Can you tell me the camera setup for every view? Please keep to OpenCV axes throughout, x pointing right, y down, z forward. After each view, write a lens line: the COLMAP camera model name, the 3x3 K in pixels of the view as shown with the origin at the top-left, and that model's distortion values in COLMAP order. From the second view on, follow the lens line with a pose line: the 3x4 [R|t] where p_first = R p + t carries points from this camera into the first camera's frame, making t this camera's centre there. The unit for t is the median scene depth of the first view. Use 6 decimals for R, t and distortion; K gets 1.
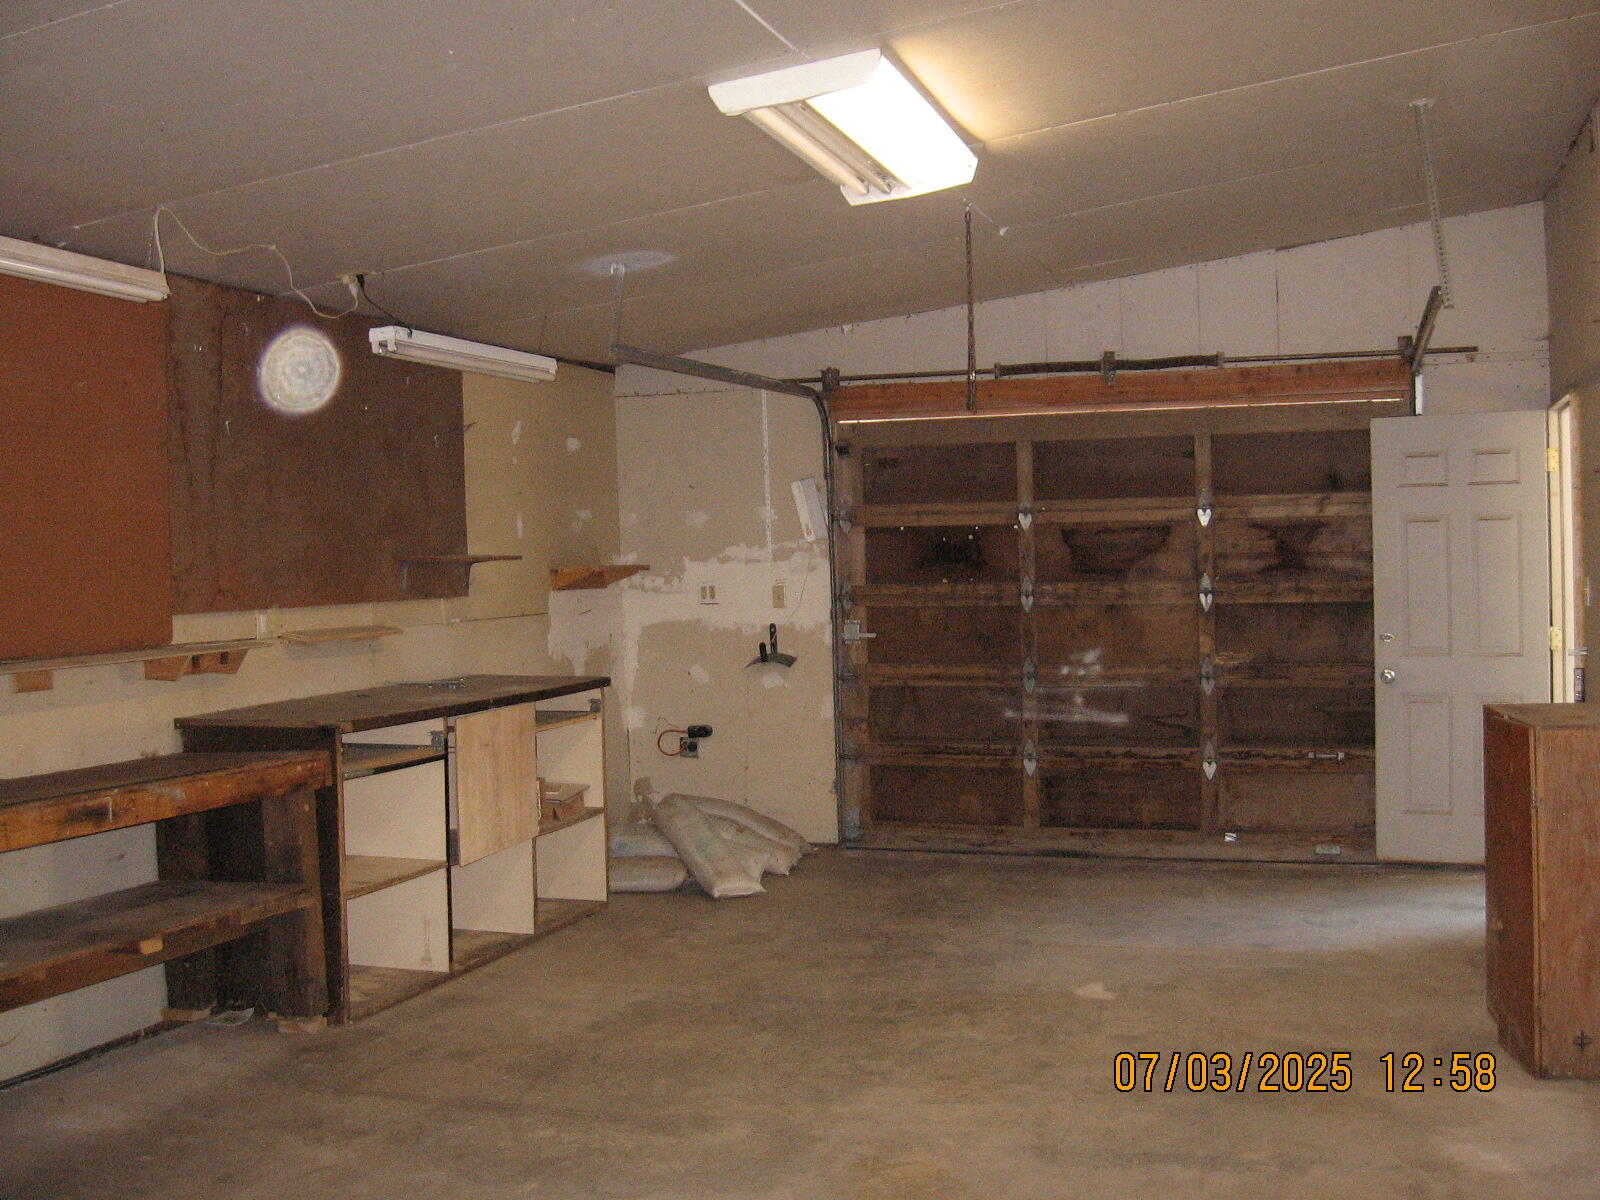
lens RADIAL K [[1672.1, 0, 803.9], [0, 1672.1, 574.5], [0, 0, 1]] dist [-0.128015, 0.038313]
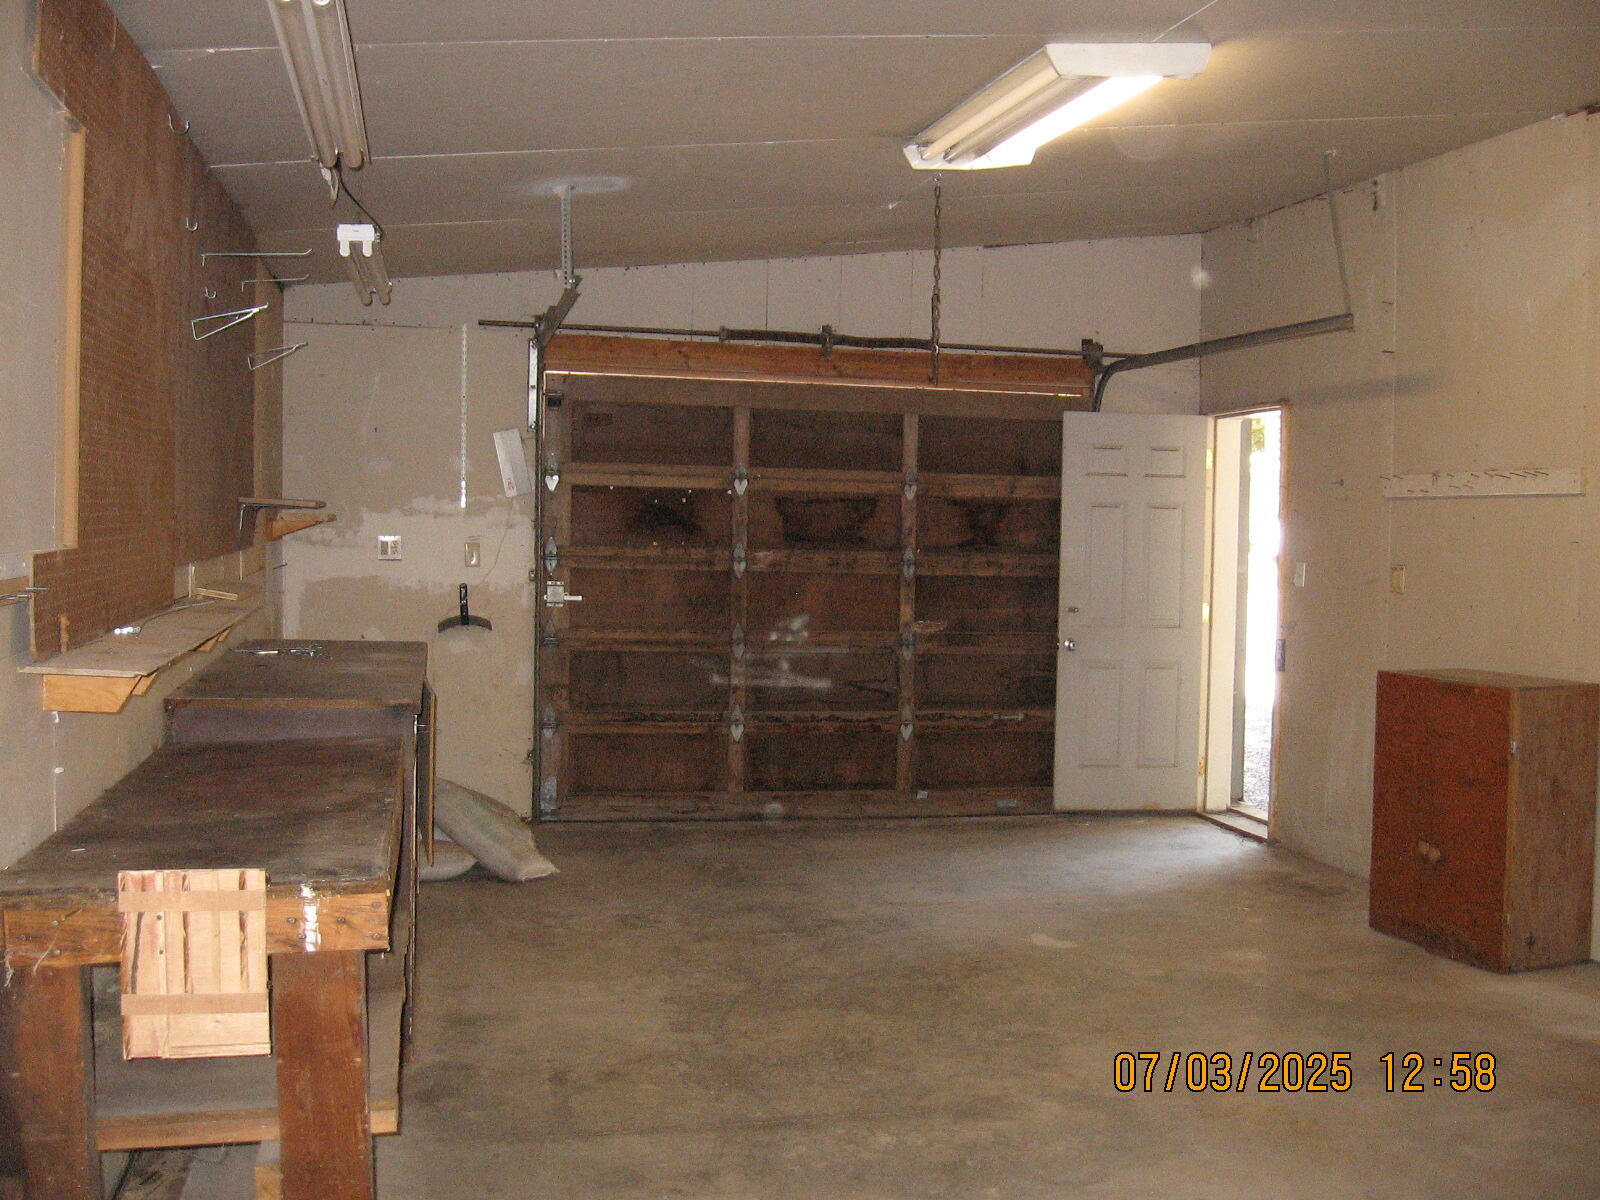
lens RADIAL K [[1672.1, 0, 803.9], [0, 1672.1, 574.5], [0, 0, 1]] dist [-0.128015, 0.038313]
pose [[0.856030, 0.023719, 0.516381, -0.355430], [-0.036225, 0.999243, 0.014152, 0.004909], [-0.515655, -0.030821, 0.856242, 0.122587]]
